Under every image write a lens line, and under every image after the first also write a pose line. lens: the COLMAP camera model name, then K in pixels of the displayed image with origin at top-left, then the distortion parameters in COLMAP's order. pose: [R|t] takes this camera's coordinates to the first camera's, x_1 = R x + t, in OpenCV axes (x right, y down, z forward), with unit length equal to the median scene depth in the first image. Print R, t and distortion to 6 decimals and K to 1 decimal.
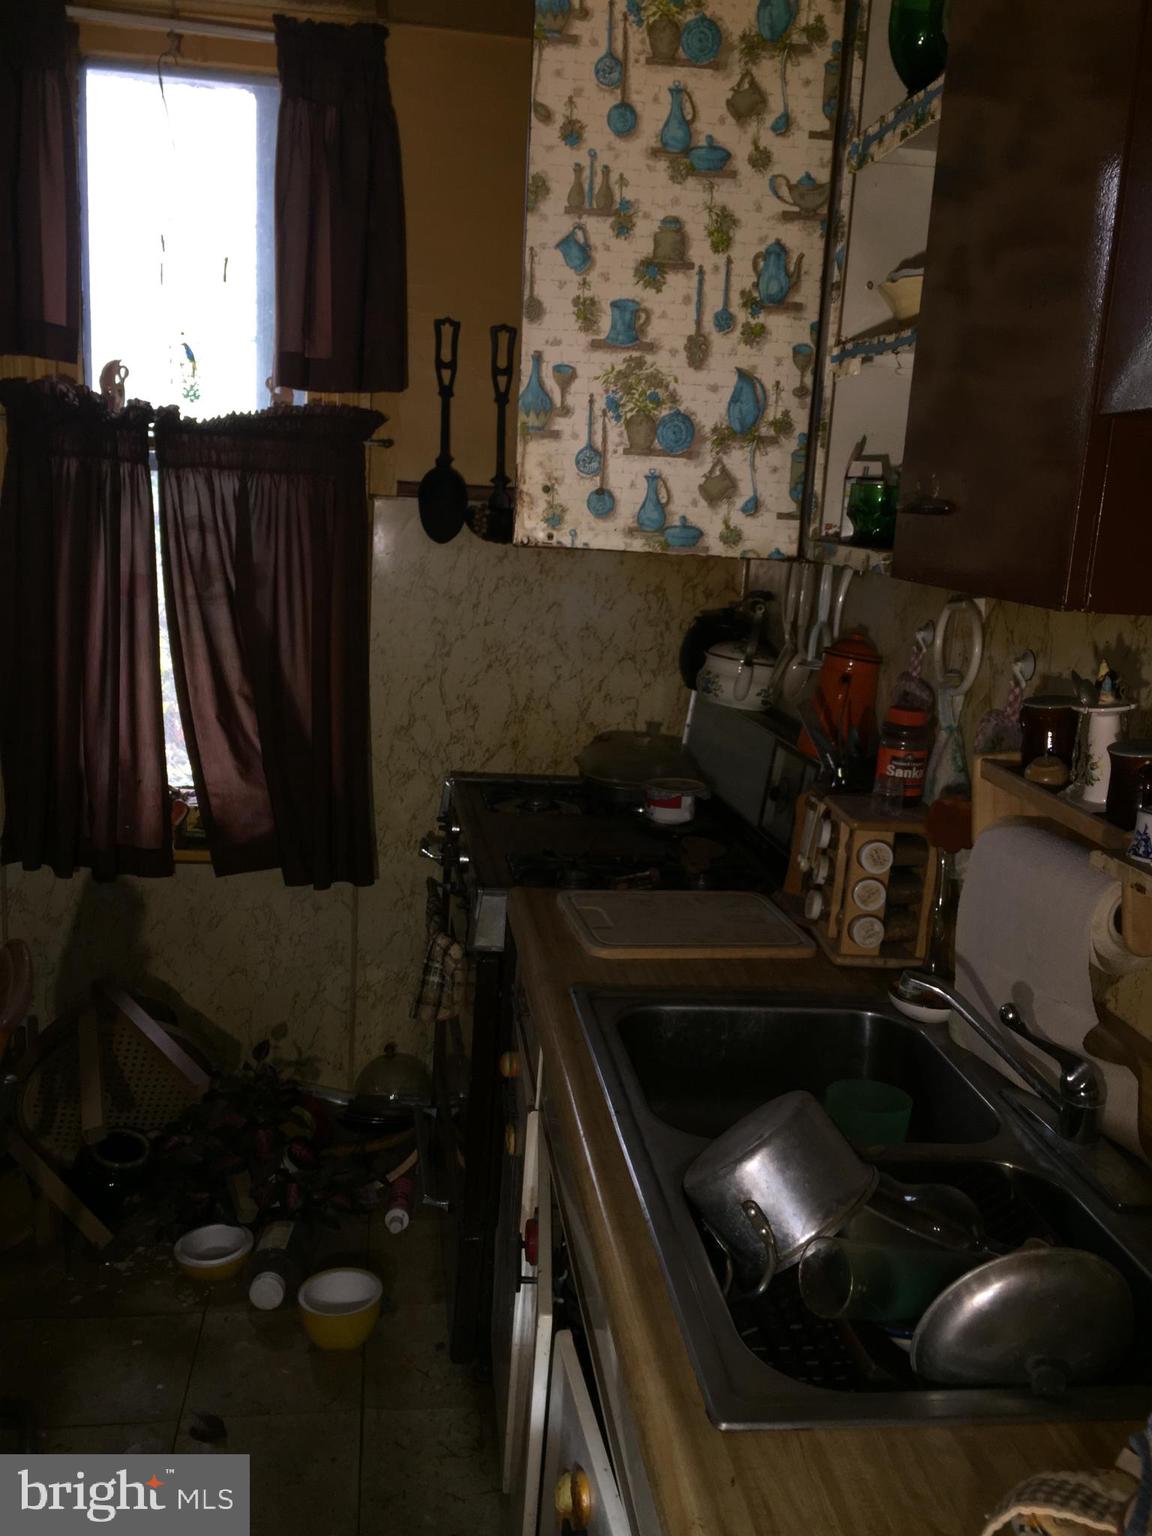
lens RADIAL K [[1298.4, 0, 583.7], [0, 1298.4, 764.3], [0, 0, 1]] dist [0.064986, -0.089523]
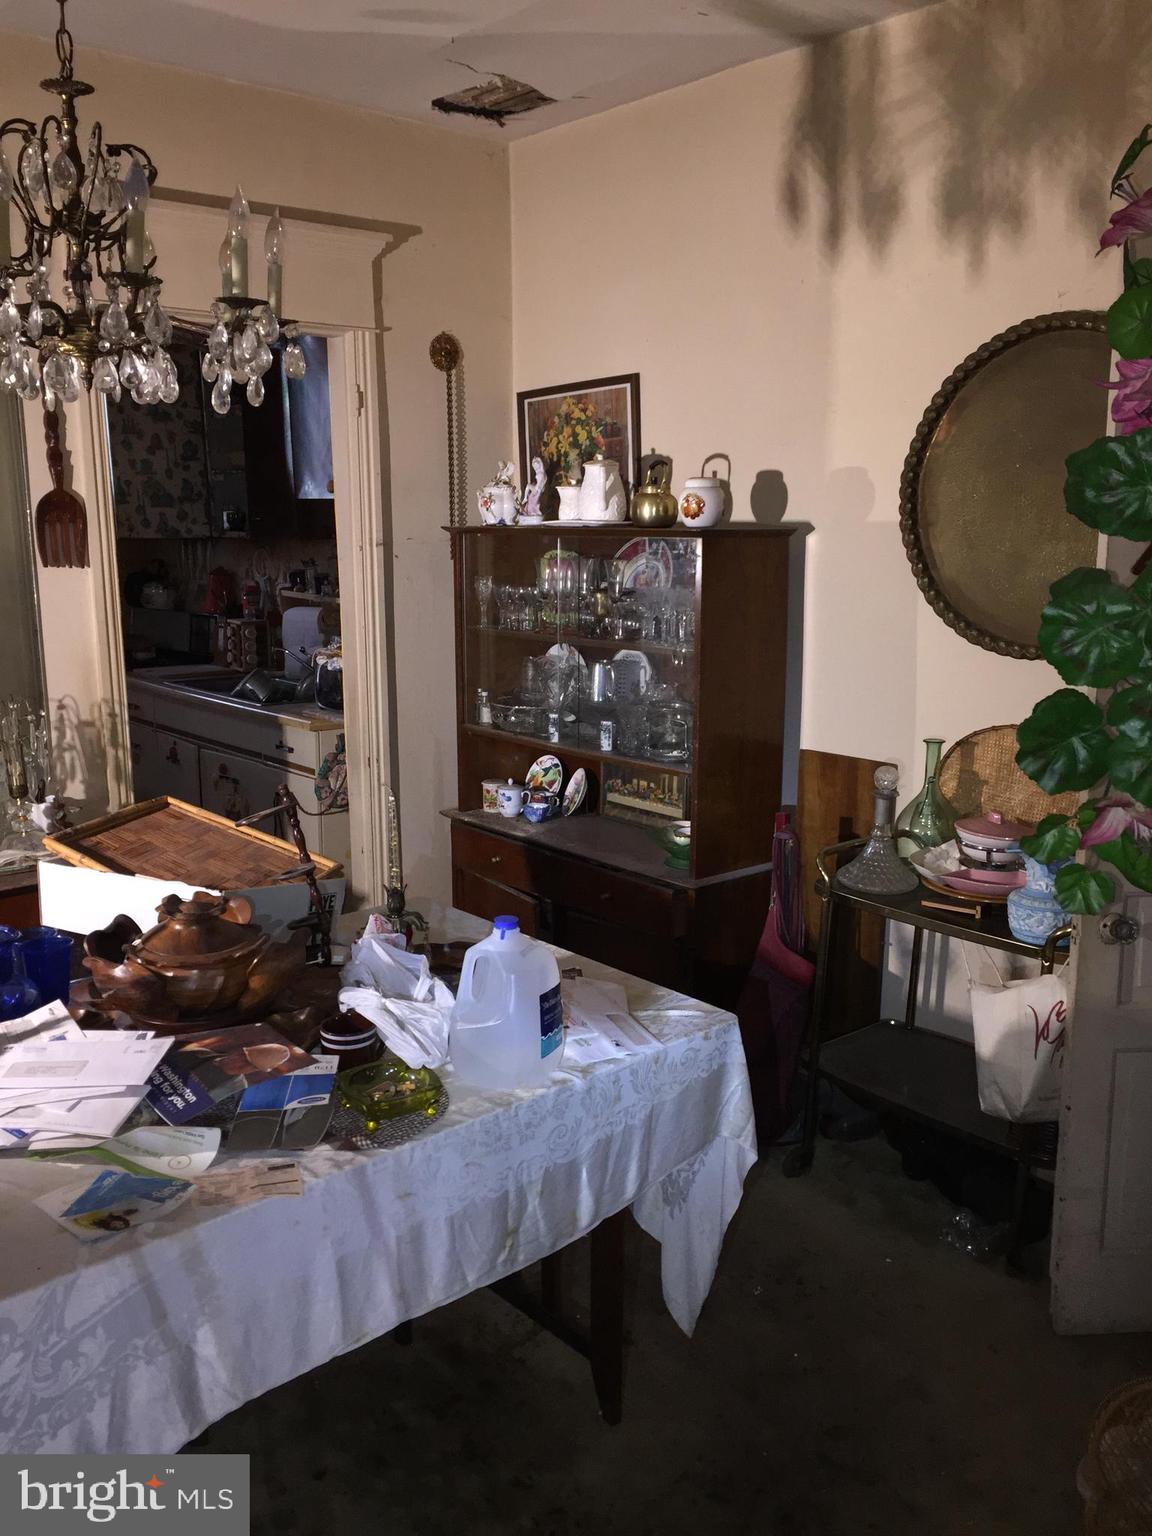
lens RADIAL K [[1298.4, 0, 578.4], [0, 1298.4, 769.4], [0, 0, 1]] dist [0.064986, -0.089523]
pose [[0.844327, -0.166883, 0.509177, -0.443184], [0.165915, 0.984985, 0.047706, 0.220999], [-0.509494, 0.044200, 0.859338, -1.204623]]
